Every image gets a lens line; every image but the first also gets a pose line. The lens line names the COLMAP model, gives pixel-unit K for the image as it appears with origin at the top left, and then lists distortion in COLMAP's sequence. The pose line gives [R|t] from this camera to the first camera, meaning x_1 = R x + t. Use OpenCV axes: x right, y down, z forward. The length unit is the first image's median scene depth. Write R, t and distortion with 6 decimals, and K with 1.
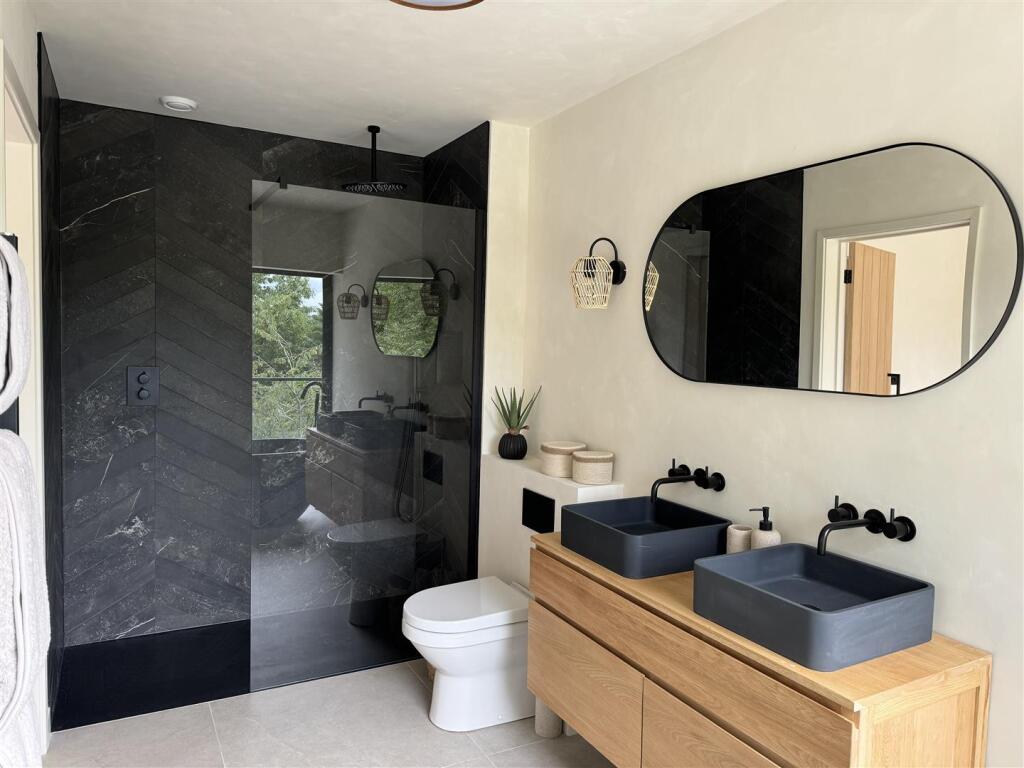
lens RADIAL K [[733.1, 0, 512.0], [0, 733.1, 384.0], [0, 0, 1]] dist [0.121836, -0.138445]
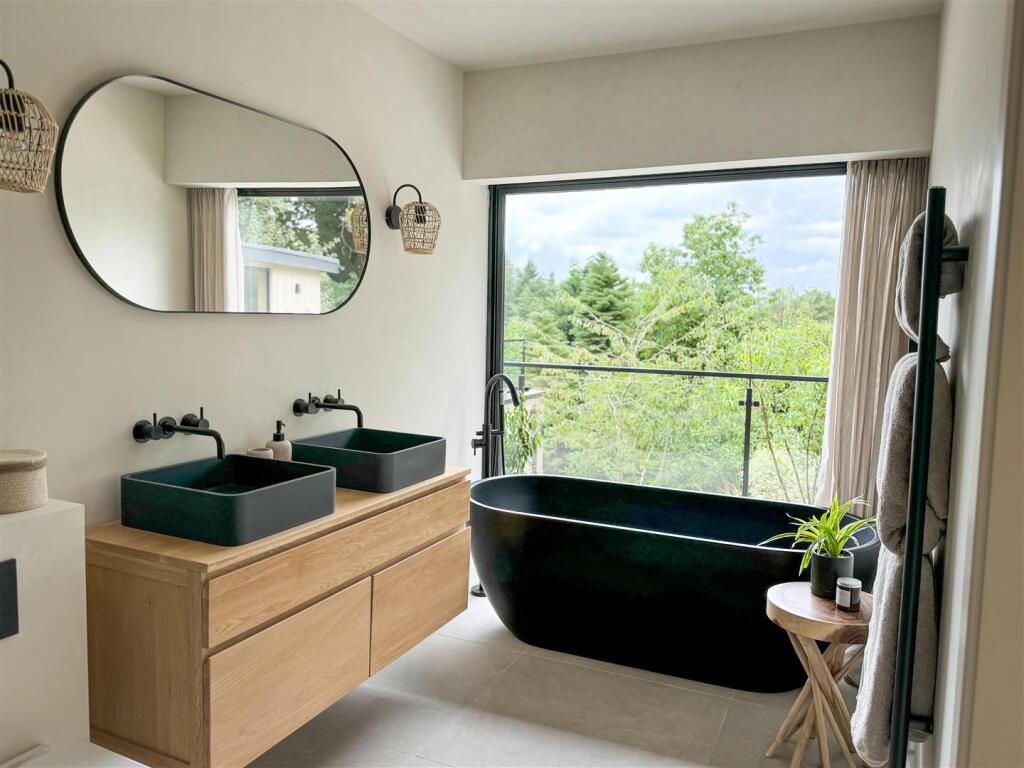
lens RADIAL K [[784.8, 0, 512.0], [0, 784.8, 384.0], [0, 0, 1]] dist [0.147262, -0.160926]
pose [[-0.610111, -0.109620, 0.784696, -0.792197], [0.008085, 0.989470, 0.144513, -0.056808], [-0.792275, 0.094513, -0.602800, 1.422560]]
